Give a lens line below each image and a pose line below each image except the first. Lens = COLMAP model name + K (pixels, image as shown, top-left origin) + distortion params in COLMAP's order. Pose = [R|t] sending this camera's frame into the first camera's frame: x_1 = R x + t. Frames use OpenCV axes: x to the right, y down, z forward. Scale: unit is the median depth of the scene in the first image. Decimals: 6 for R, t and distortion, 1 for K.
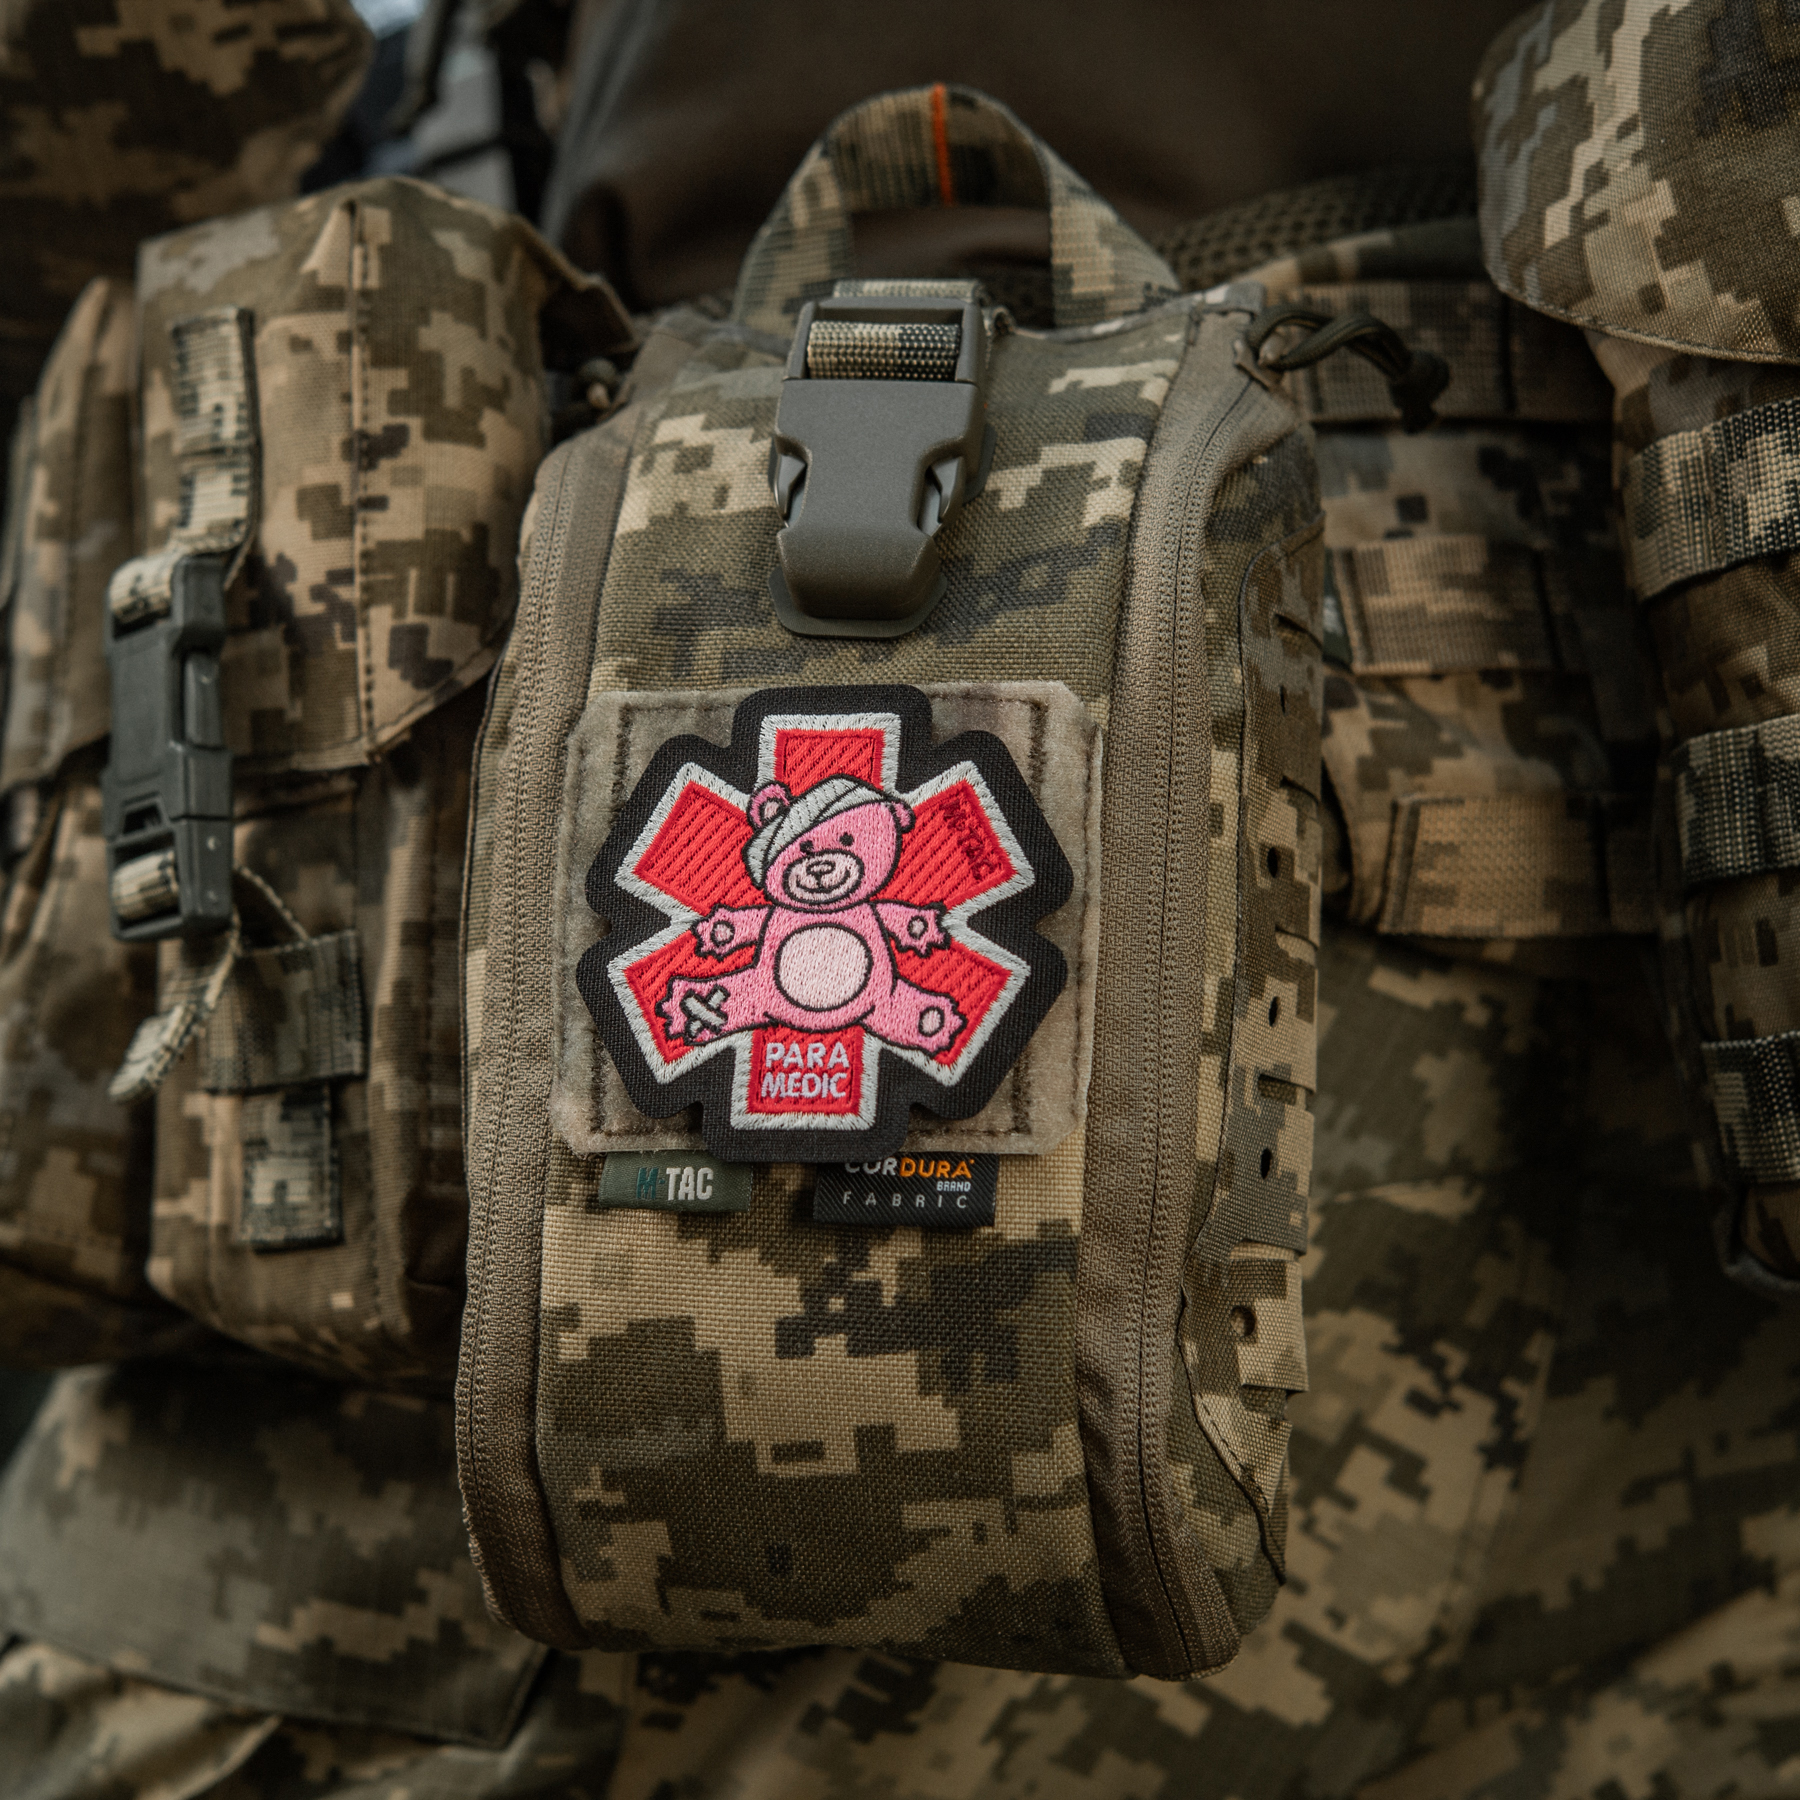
lens RADIAL K [[4339.9, 0, 900.0], [0, 4339.9, 900.0], [0, 0, 1]] dist [-0.027350, -0.221122]
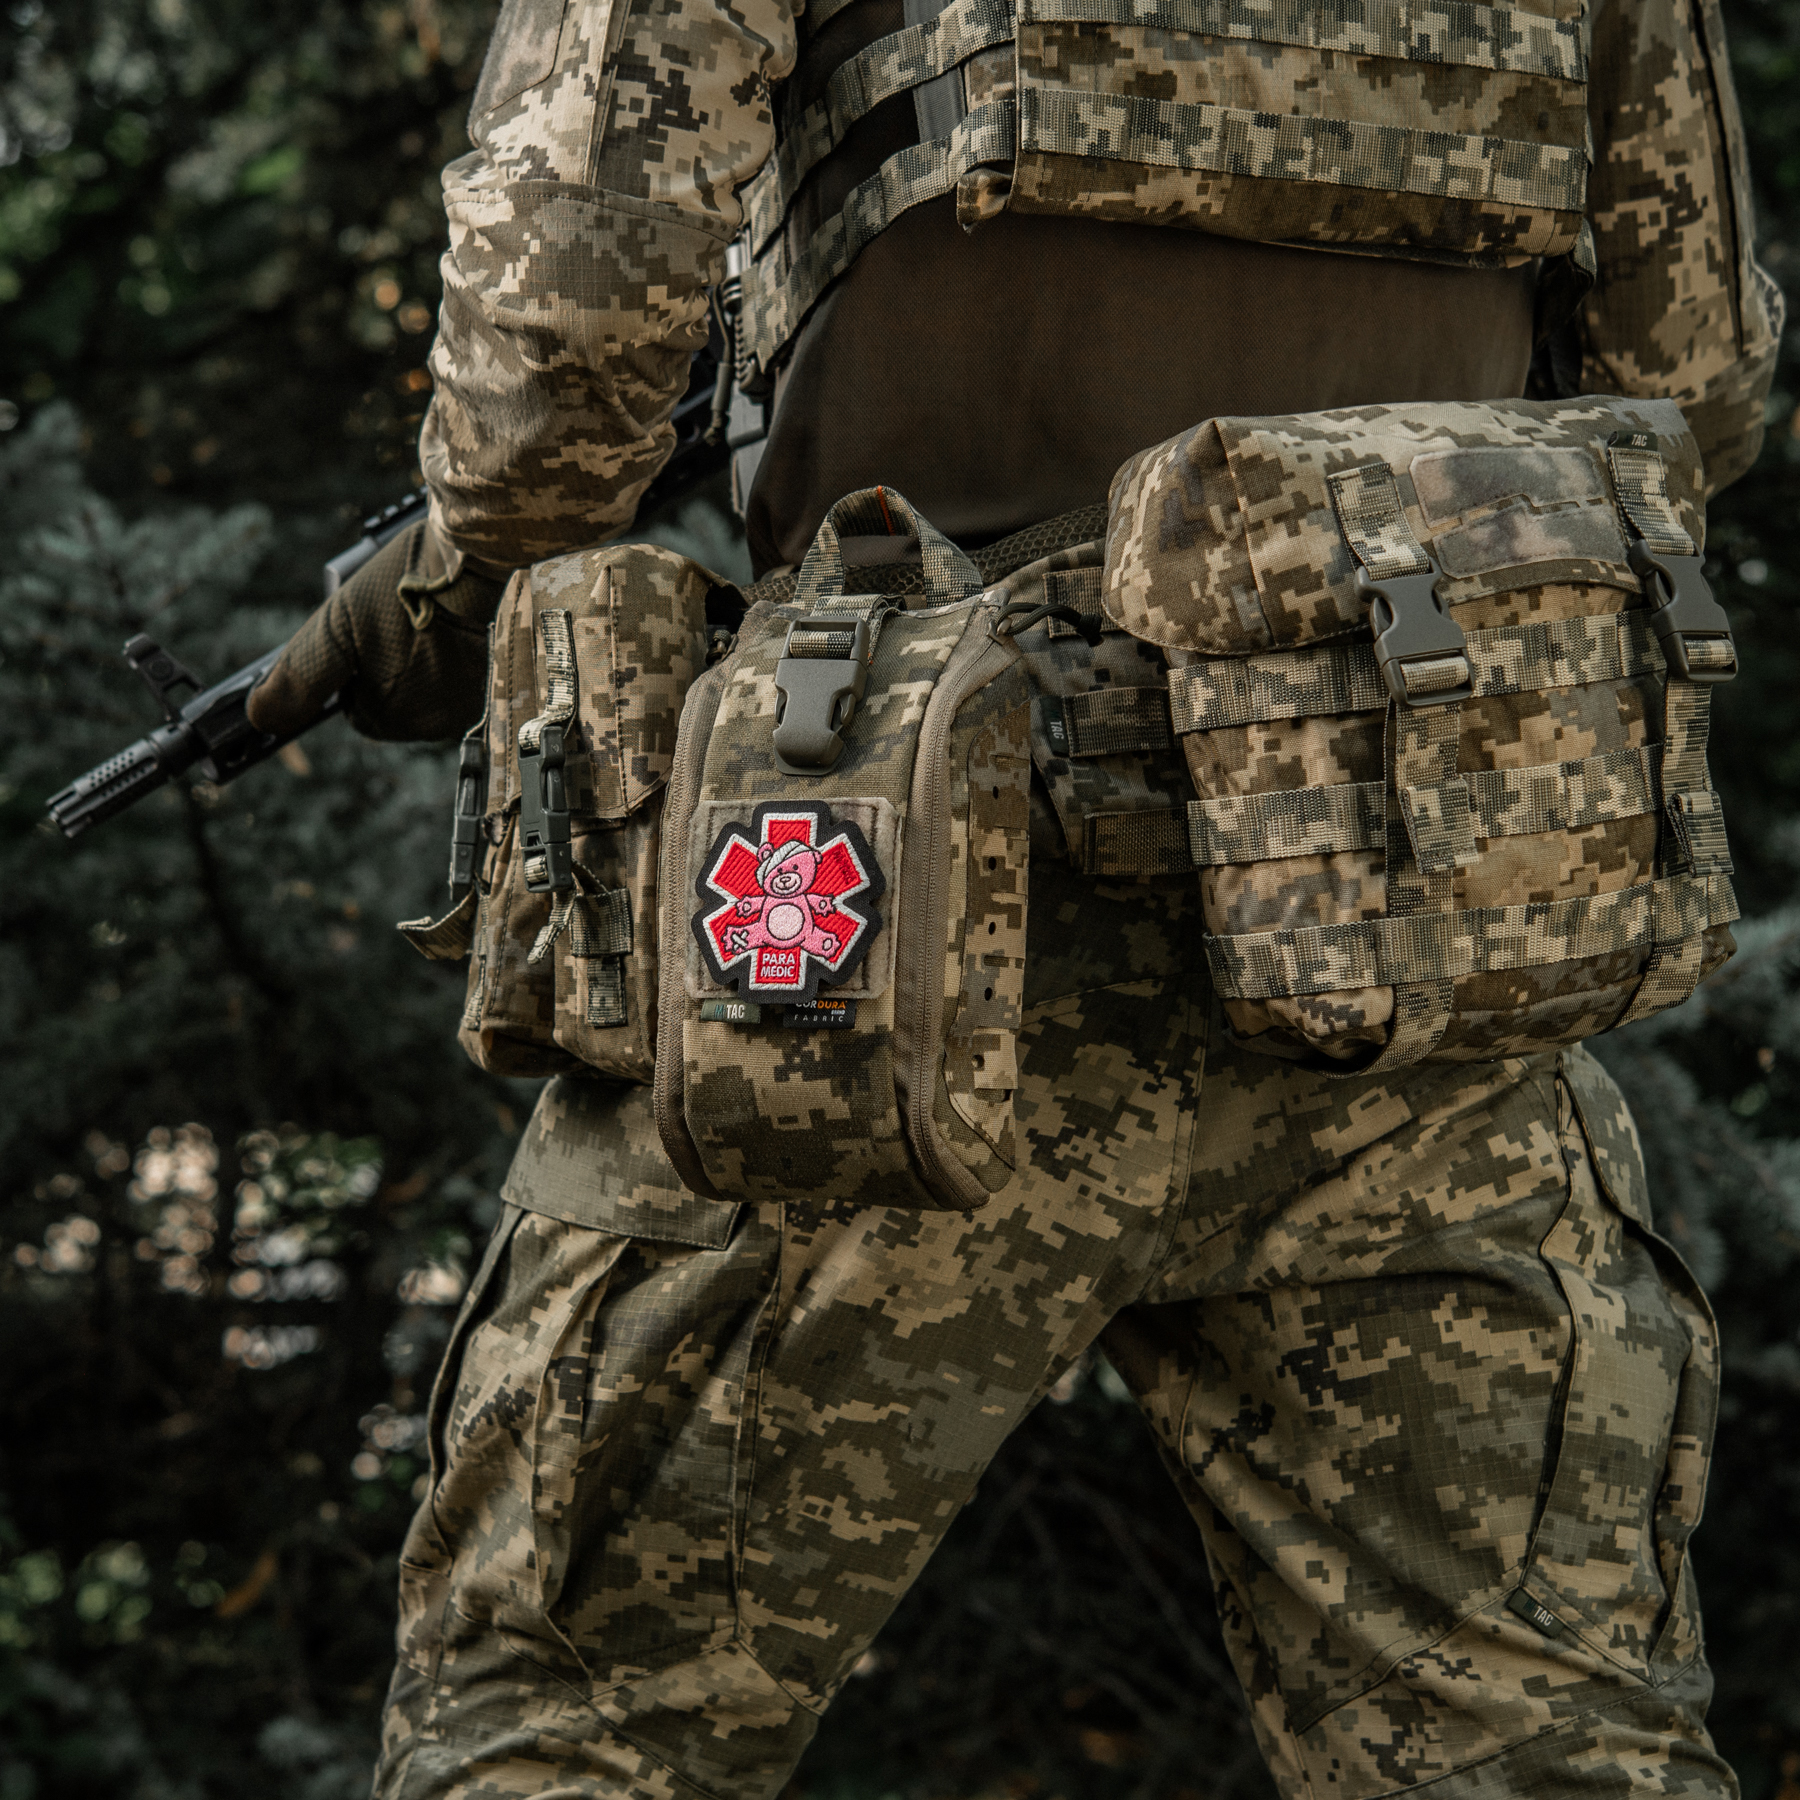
lens RADIAL K [[4339.9, 0, 900.0], [0, 4339.9, 900.0], [0, 0, 1]] dist [-0.027350, -0.221122]
pose [[0.981895, -0.021369, -0.188219, 0.495811], [0.041187, 0.993929, 0.102021, -0.238436], [0.184897, -0.107926, 0.976814, -1.335011]]
